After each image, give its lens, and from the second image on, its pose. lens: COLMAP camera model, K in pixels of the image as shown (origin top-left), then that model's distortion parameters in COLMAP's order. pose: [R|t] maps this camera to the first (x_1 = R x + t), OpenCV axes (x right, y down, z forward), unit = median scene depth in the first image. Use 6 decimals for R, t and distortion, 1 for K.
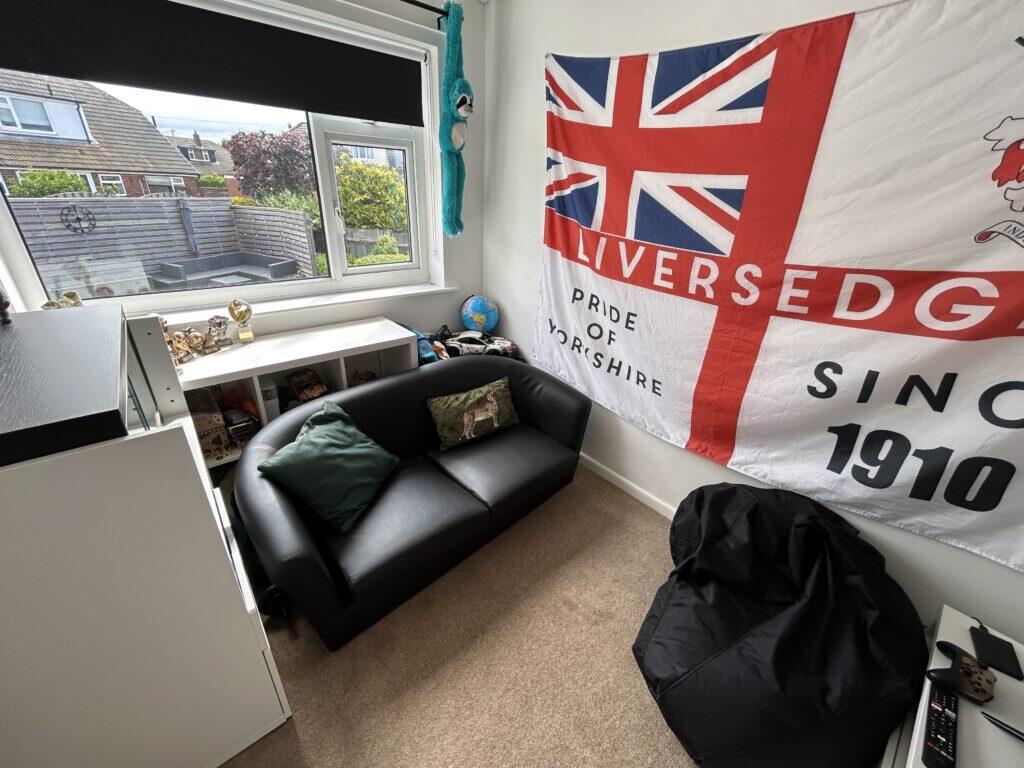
lens RADIAL K [[417.7, 0, 512.0], [0, 417.7, 384.0], [0, 0, 1]] dist [-0.001923, -0.000314]
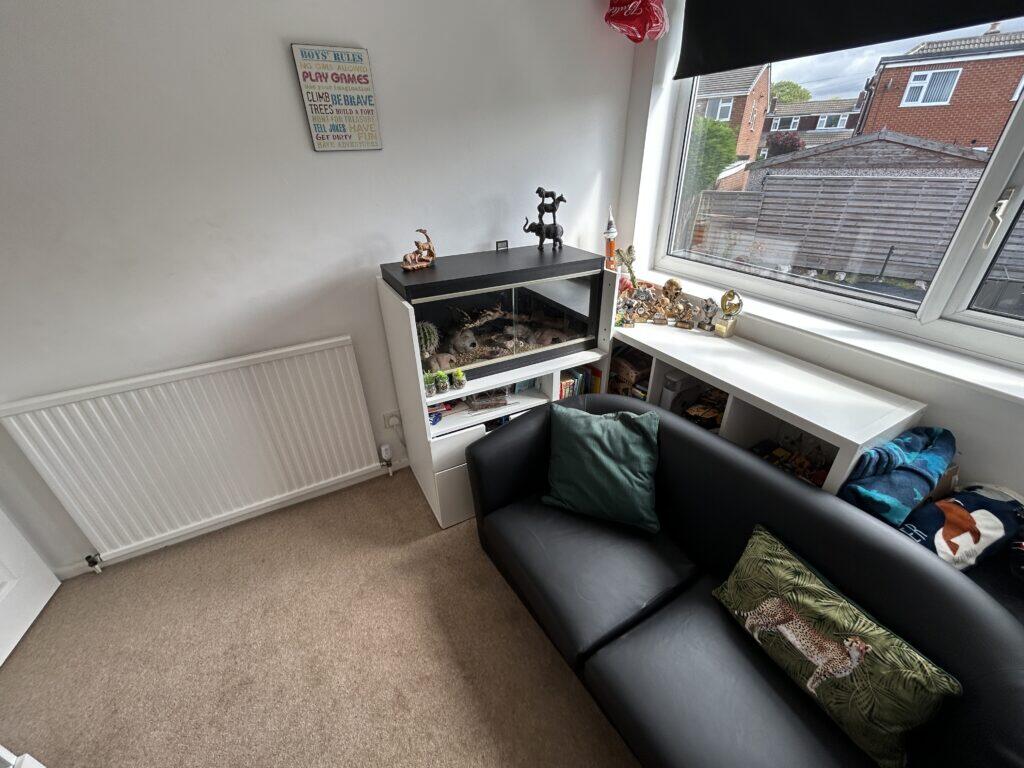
lens RADIAL K [[410.9, 0, 512.0], [0, 410.9, 384.0], [0, 0, 1]] dist [0.000575, -0.002766]
pose [[-0.203990, 0.445175, -0.871899, 0.314284], [-0.406216, 0.771844, 0.489127, -0.281678], [0.890717, 0.453956, 0.023389, 0.625832]]
